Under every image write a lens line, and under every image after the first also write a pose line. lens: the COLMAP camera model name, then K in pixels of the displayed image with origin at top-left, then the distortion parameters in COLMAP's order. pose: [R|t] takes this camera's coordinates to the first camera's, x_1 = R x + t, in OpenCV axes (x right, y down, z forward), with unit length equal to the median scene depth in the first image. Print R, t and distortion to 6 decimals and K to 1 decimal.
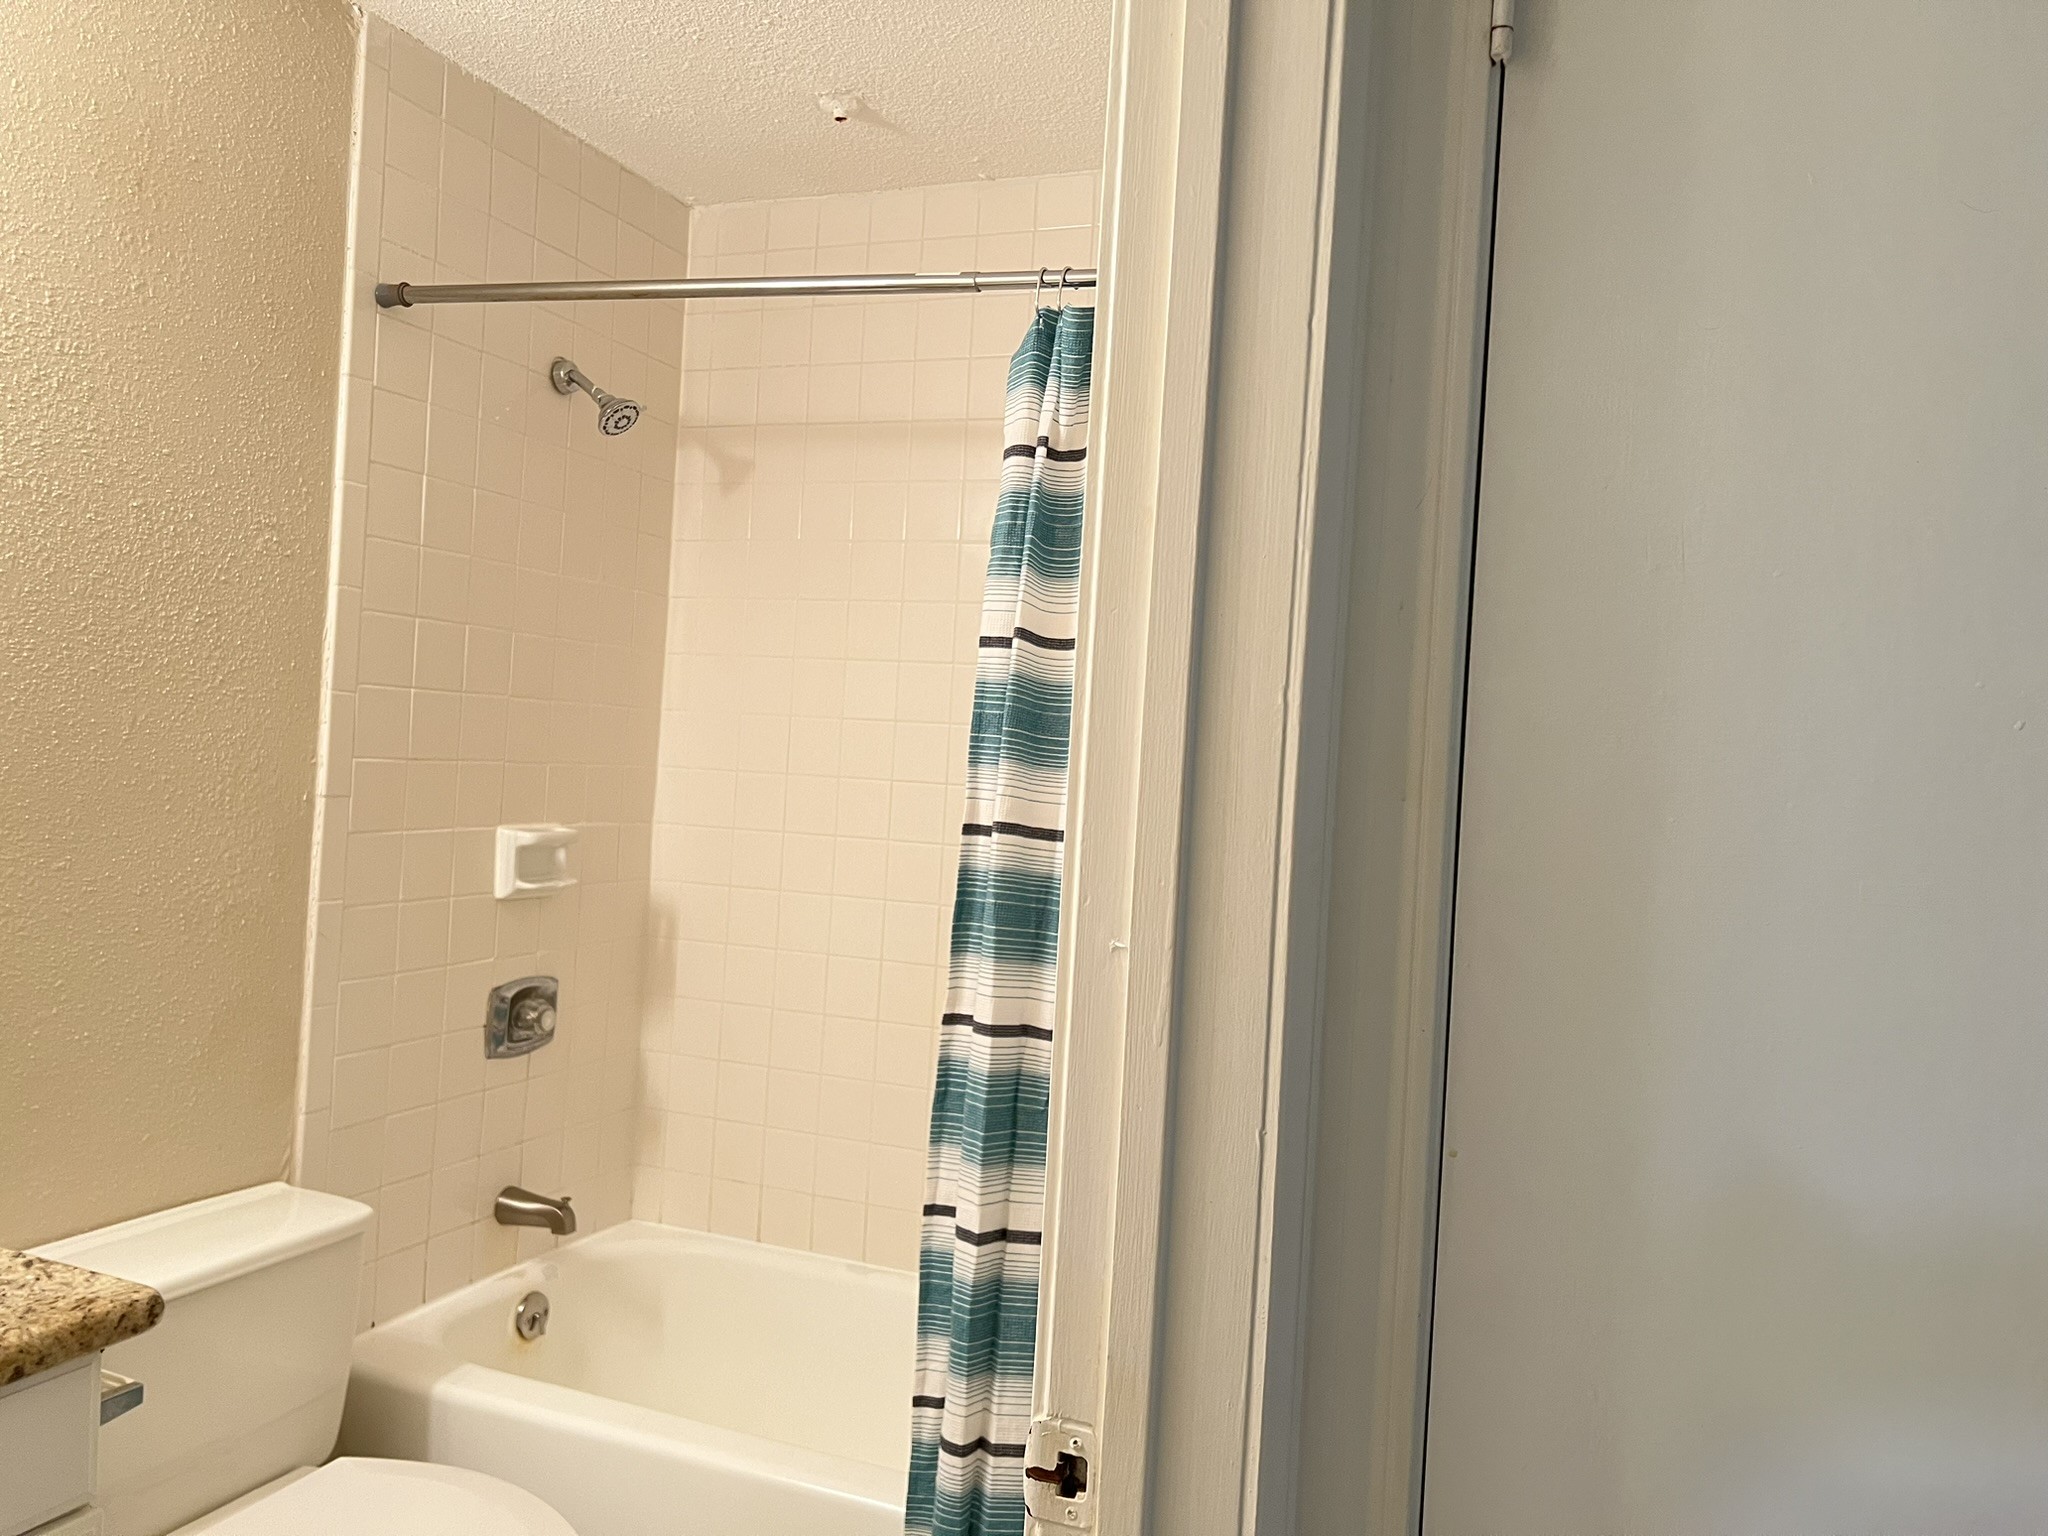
lens RADIAL K [[1570.7, 0, 1024.0], [0, 1570.7, 768.0], [0, 0, 1]] dist [0.052250, -0.056878]
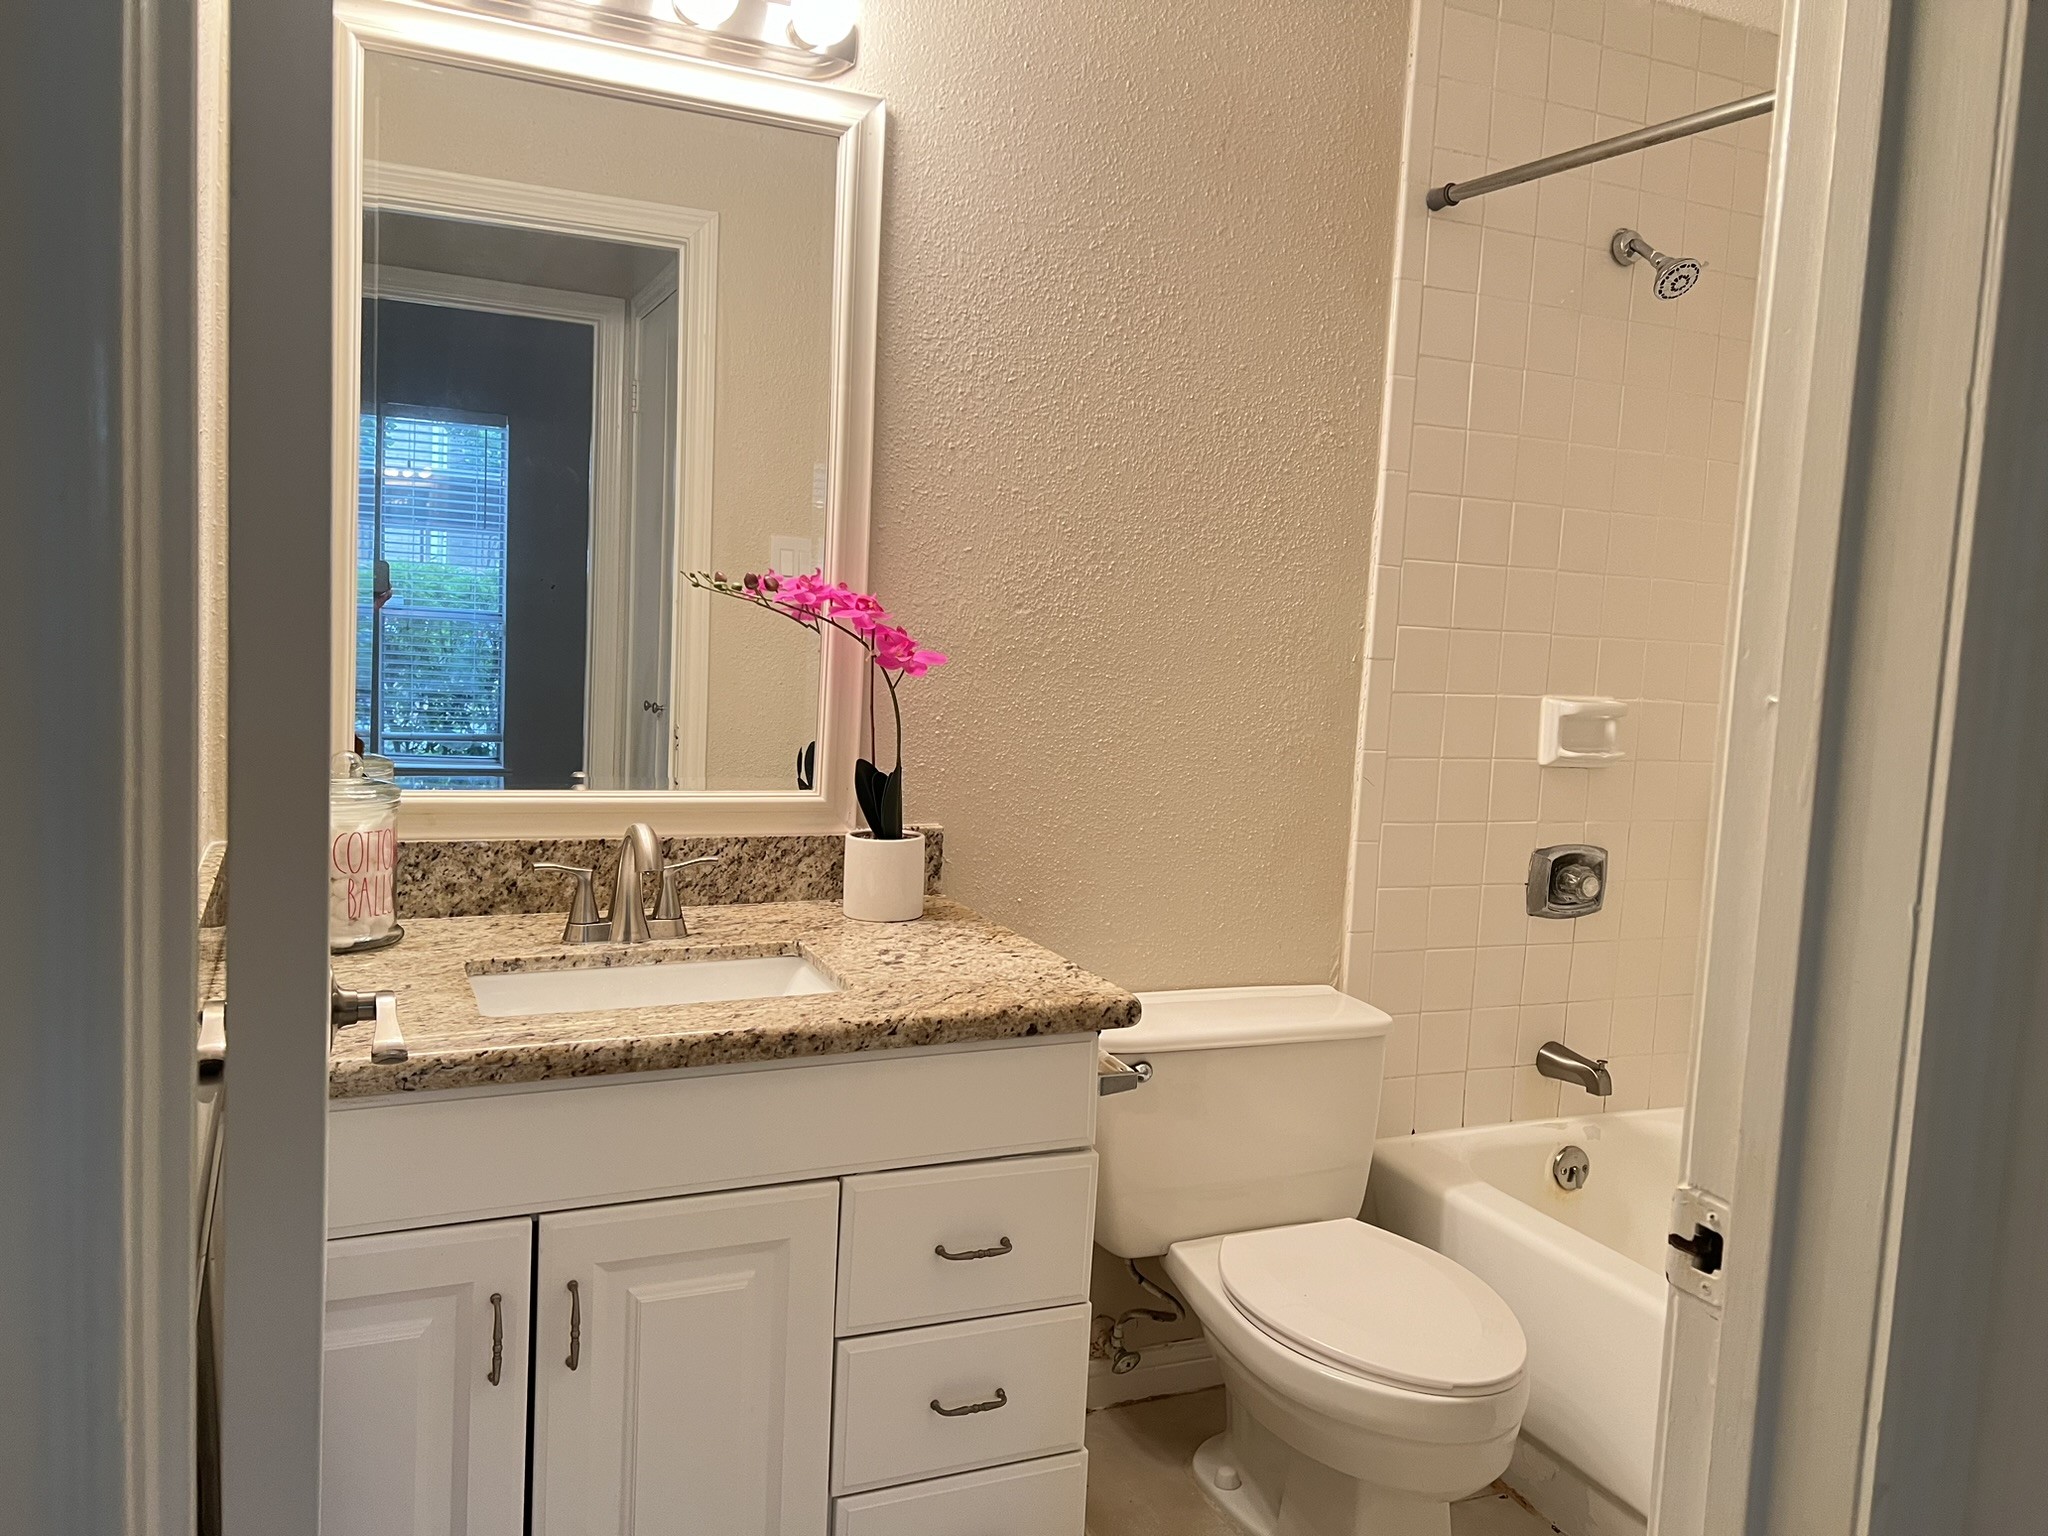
lens RADIAL K [[1536.1, 0, 1024.0], [0, 1536.1, 768.0], [0, 0, 1]] dist [0.146536, -0.278239]
pose [[0.715561, 0.043231, -0.697211, 0.164067], [-0.018987, 0.998918, 0.042452, 0.054318], [0.698292, -0.017139, 0.715608, 0.019606]]
